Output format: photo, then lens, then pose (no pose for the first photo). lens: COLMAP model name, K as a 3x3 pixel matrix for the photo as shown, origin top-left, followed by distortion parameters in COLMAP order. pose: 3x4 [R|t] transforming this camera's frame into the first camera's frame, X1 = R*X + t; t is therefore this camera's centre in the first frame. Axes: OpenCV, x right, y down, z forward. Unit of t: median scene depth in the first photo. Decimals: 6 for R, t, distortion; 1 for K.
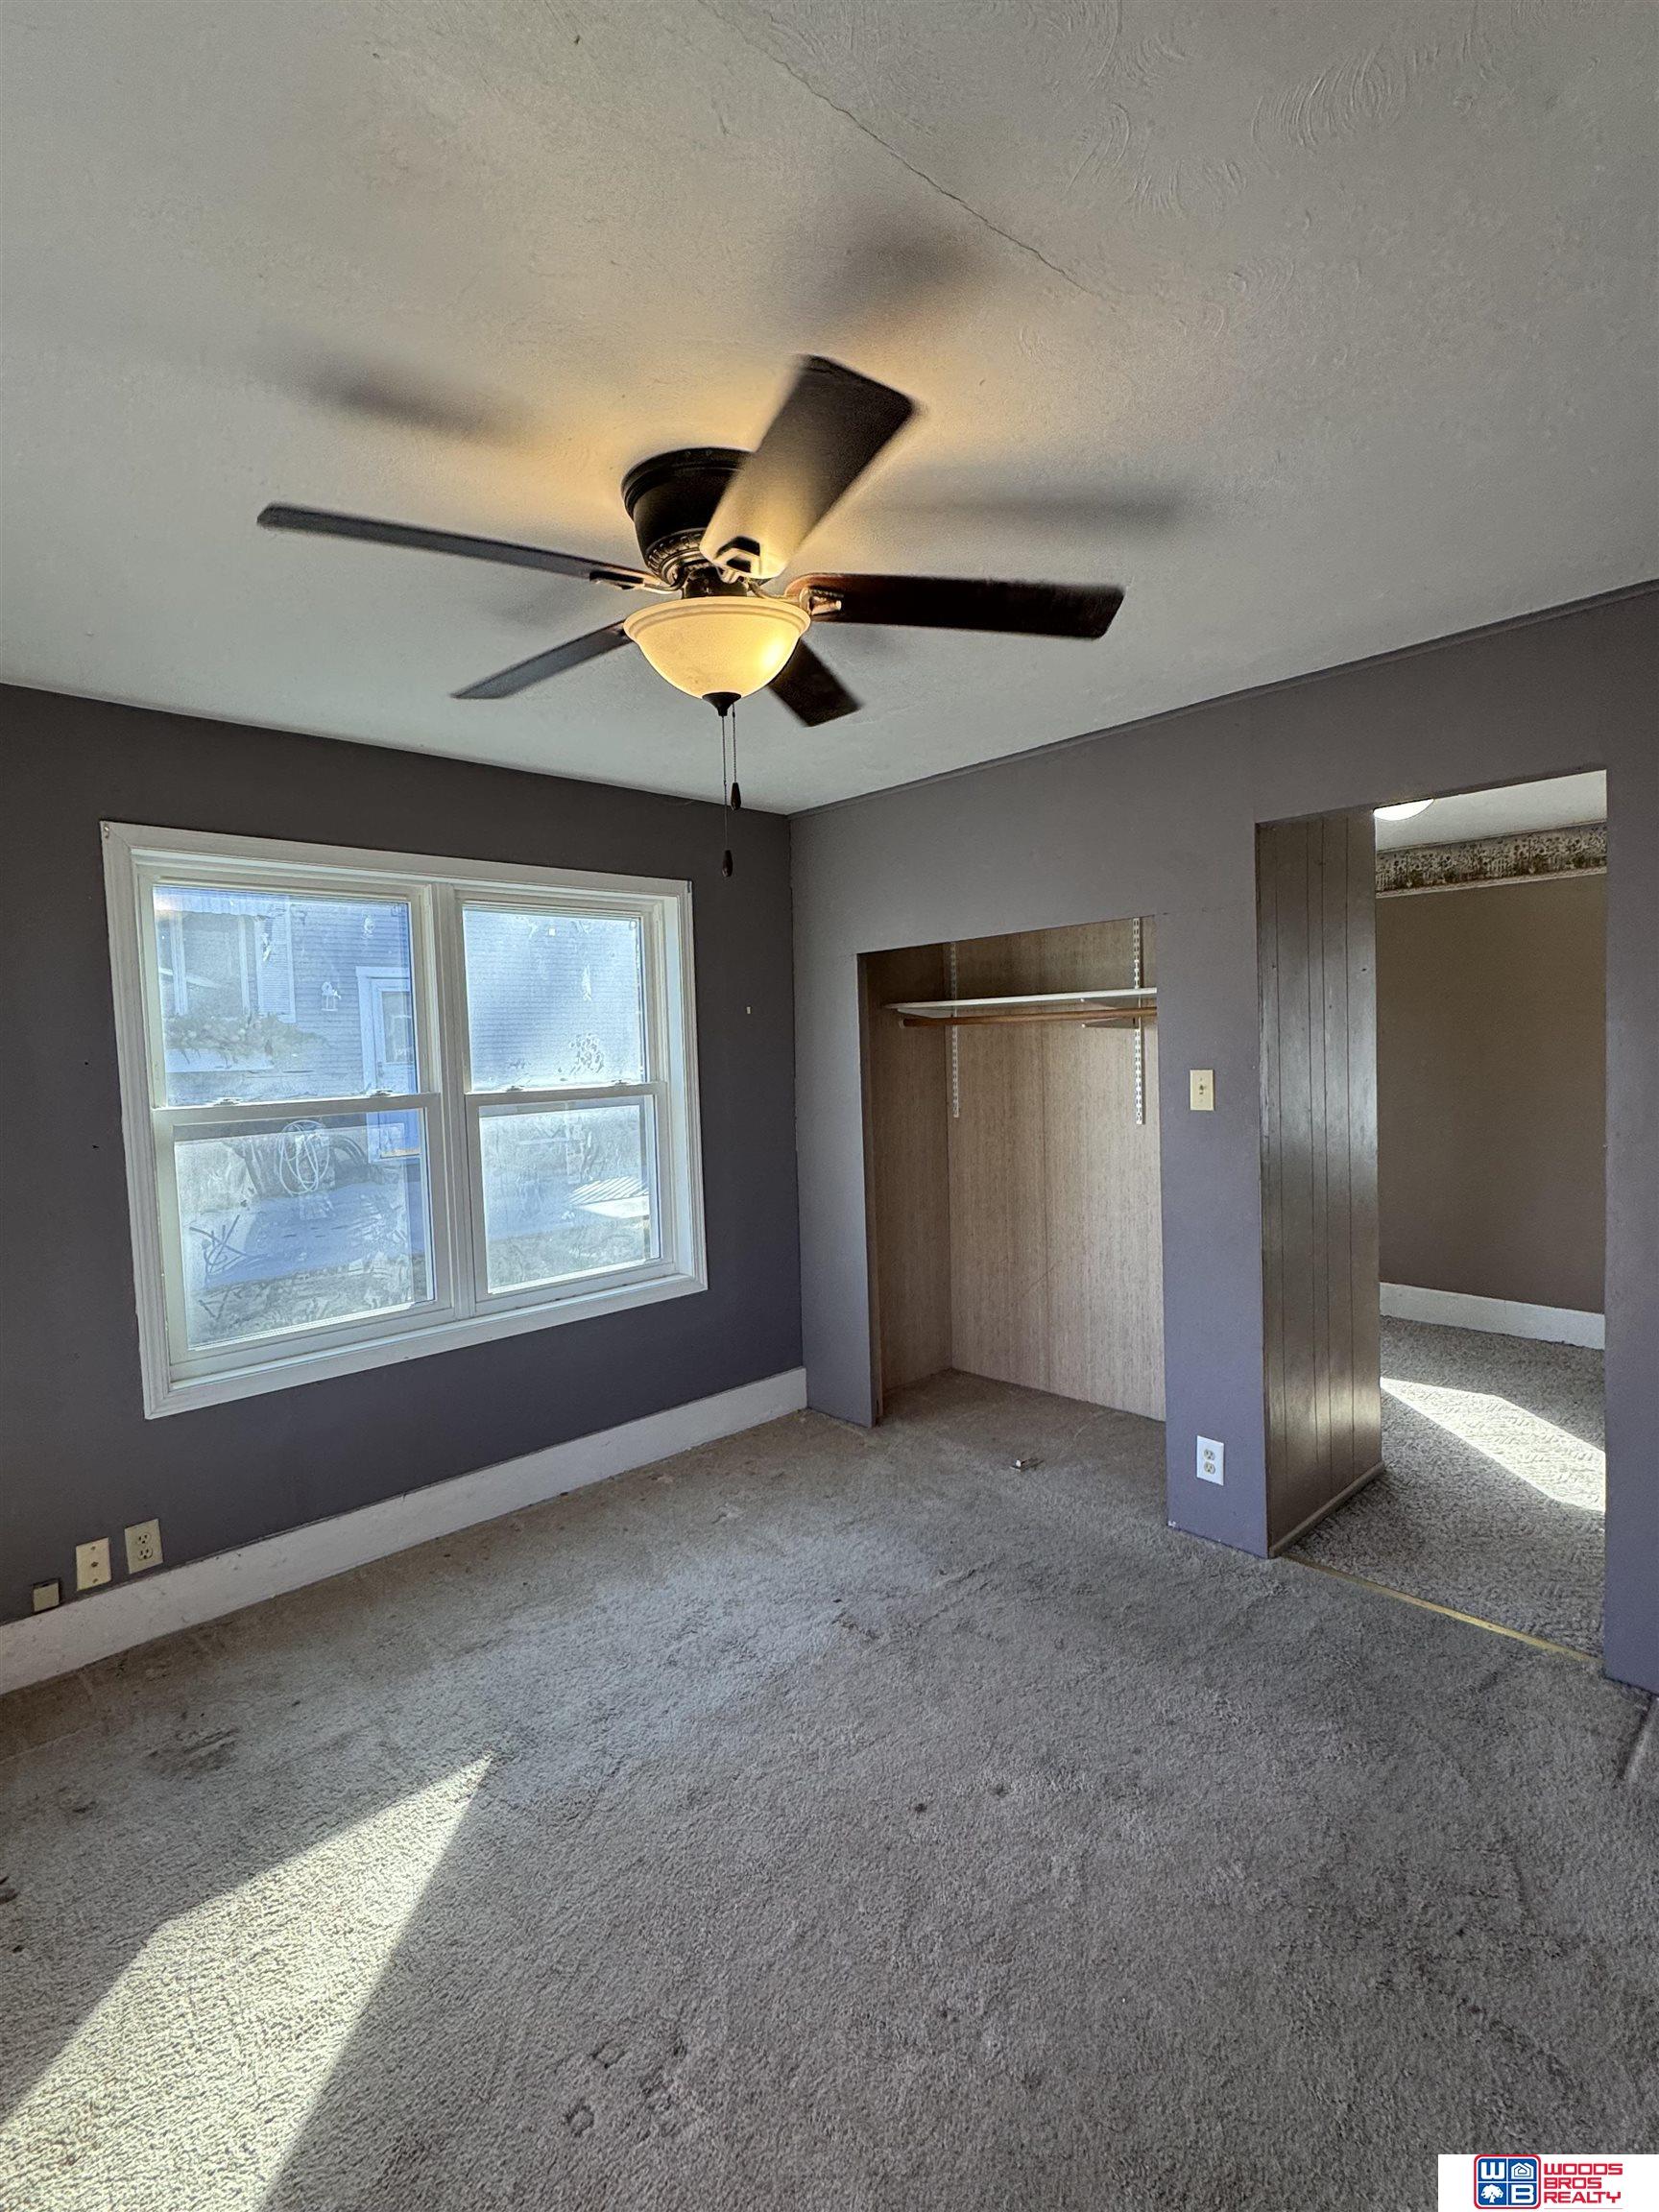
lens RADIAL K [[1043.4, 0, 833.4], [0, 1043.4, 1097.6], [0, 0, 1]] dist [-0.002428, -0.000453]
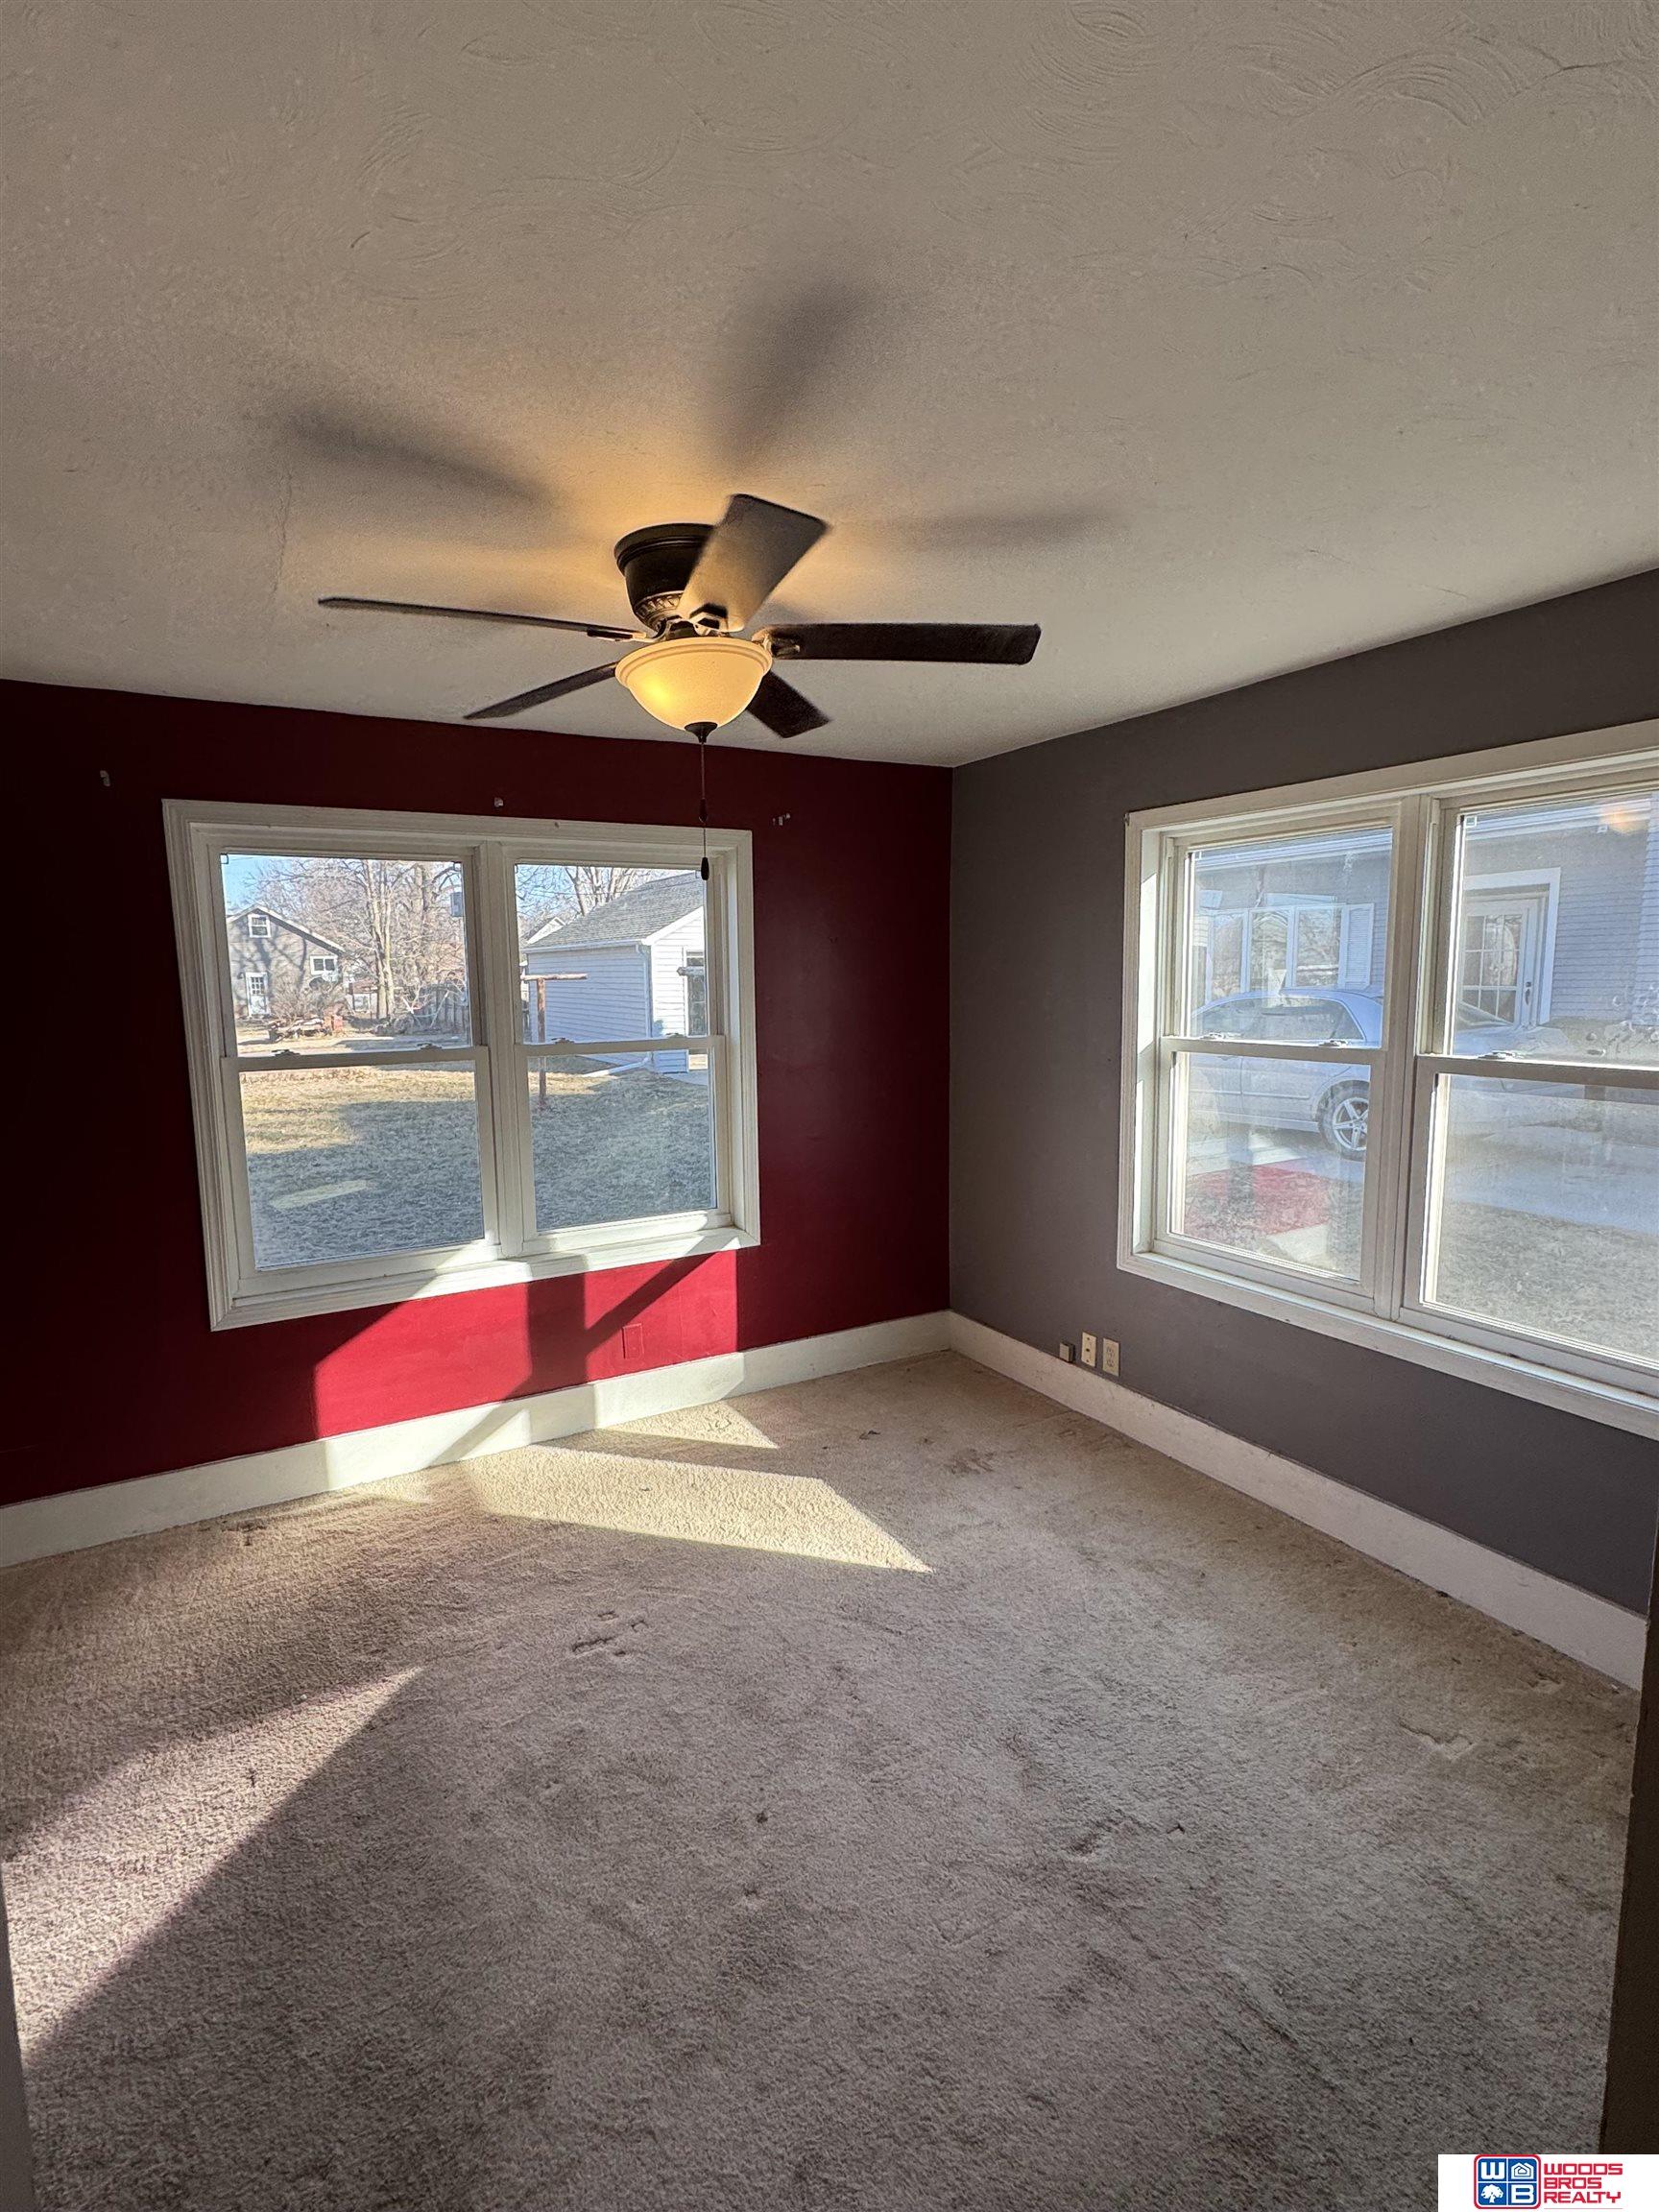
lens RADIAL K [[1043.4, 0, 834.3], [0, 1043.4, 1109.1], [0, 0, 1]] dist [-0.002428, -0.000453]
pose [[-0.228686, 0.155754, -0.960960, 0.683399], [-0.038872, 0.984870, 0.168880, -0.103581], [0.972724, 0.075975, -0.219171, 0.936373]]
